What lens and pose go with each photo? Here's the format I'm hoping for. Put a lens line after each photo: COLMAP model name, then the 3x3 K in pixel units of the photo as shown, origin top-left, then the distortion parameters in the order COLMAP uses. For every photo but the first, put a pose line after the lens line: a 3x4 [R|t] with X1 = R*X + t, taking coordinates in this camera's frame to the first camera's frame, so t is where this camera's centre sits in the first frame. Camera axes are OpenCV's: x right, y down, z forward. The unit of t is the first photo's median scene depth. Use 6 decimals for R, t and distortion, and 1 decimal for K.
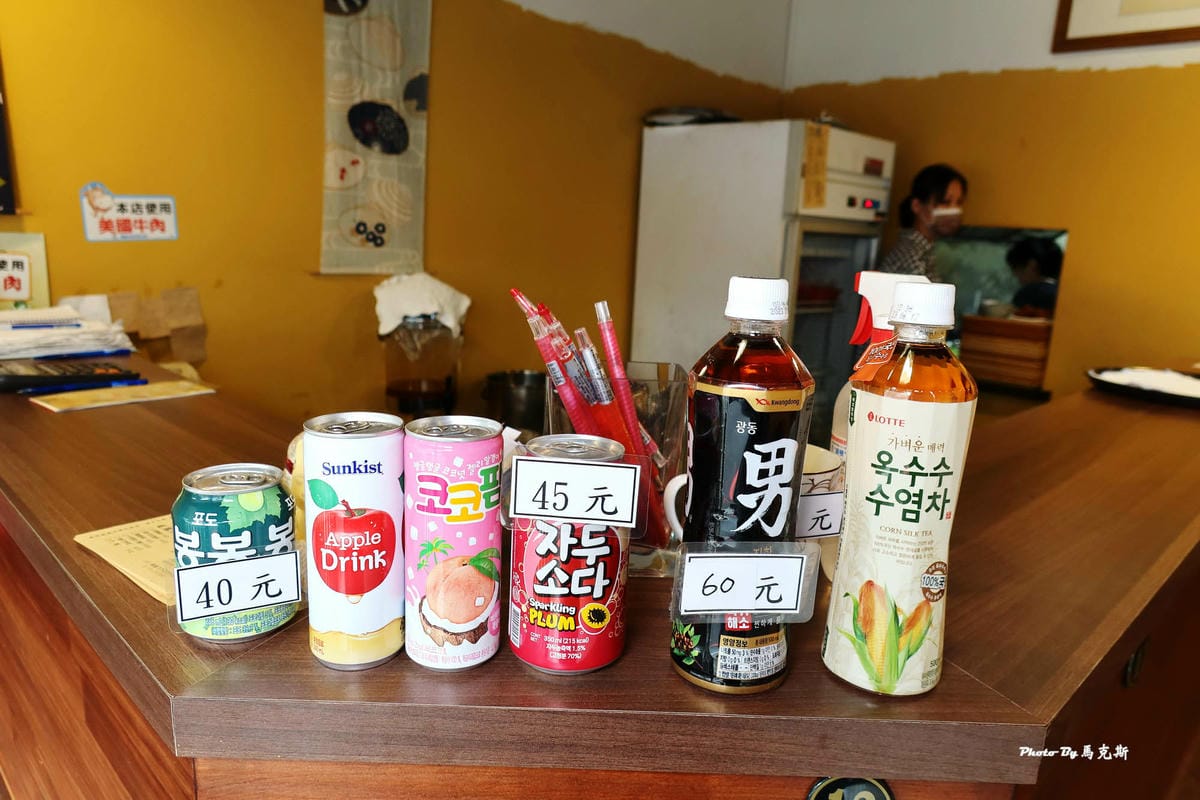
lens RADIAL K [[830.0, 0, 600.7], [0, 830.0, 418.8], [0, 0, 1]] dist [-0.033997, 0.000253]
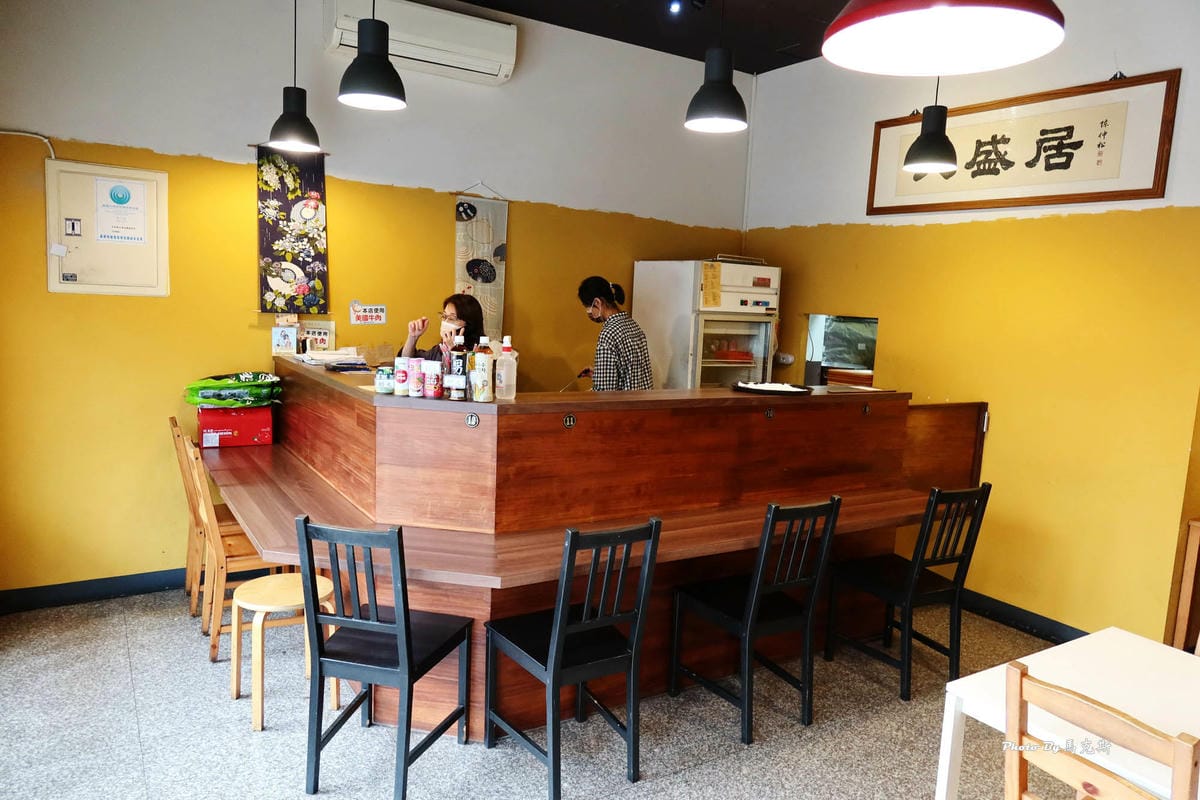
lens RADIAL K [[830.2, 0, 600.0], [0, 830.2, 400.0], [0, 0, 1]] dist [-0.015989, 0.000949]
pose [[0.974441, 0.023729, -0.223389, 0.507074], [-0.048595, 0.993126, -0.106482, 0.180859], [0.219327, 0.114616, 0.968896, -0.936949]]
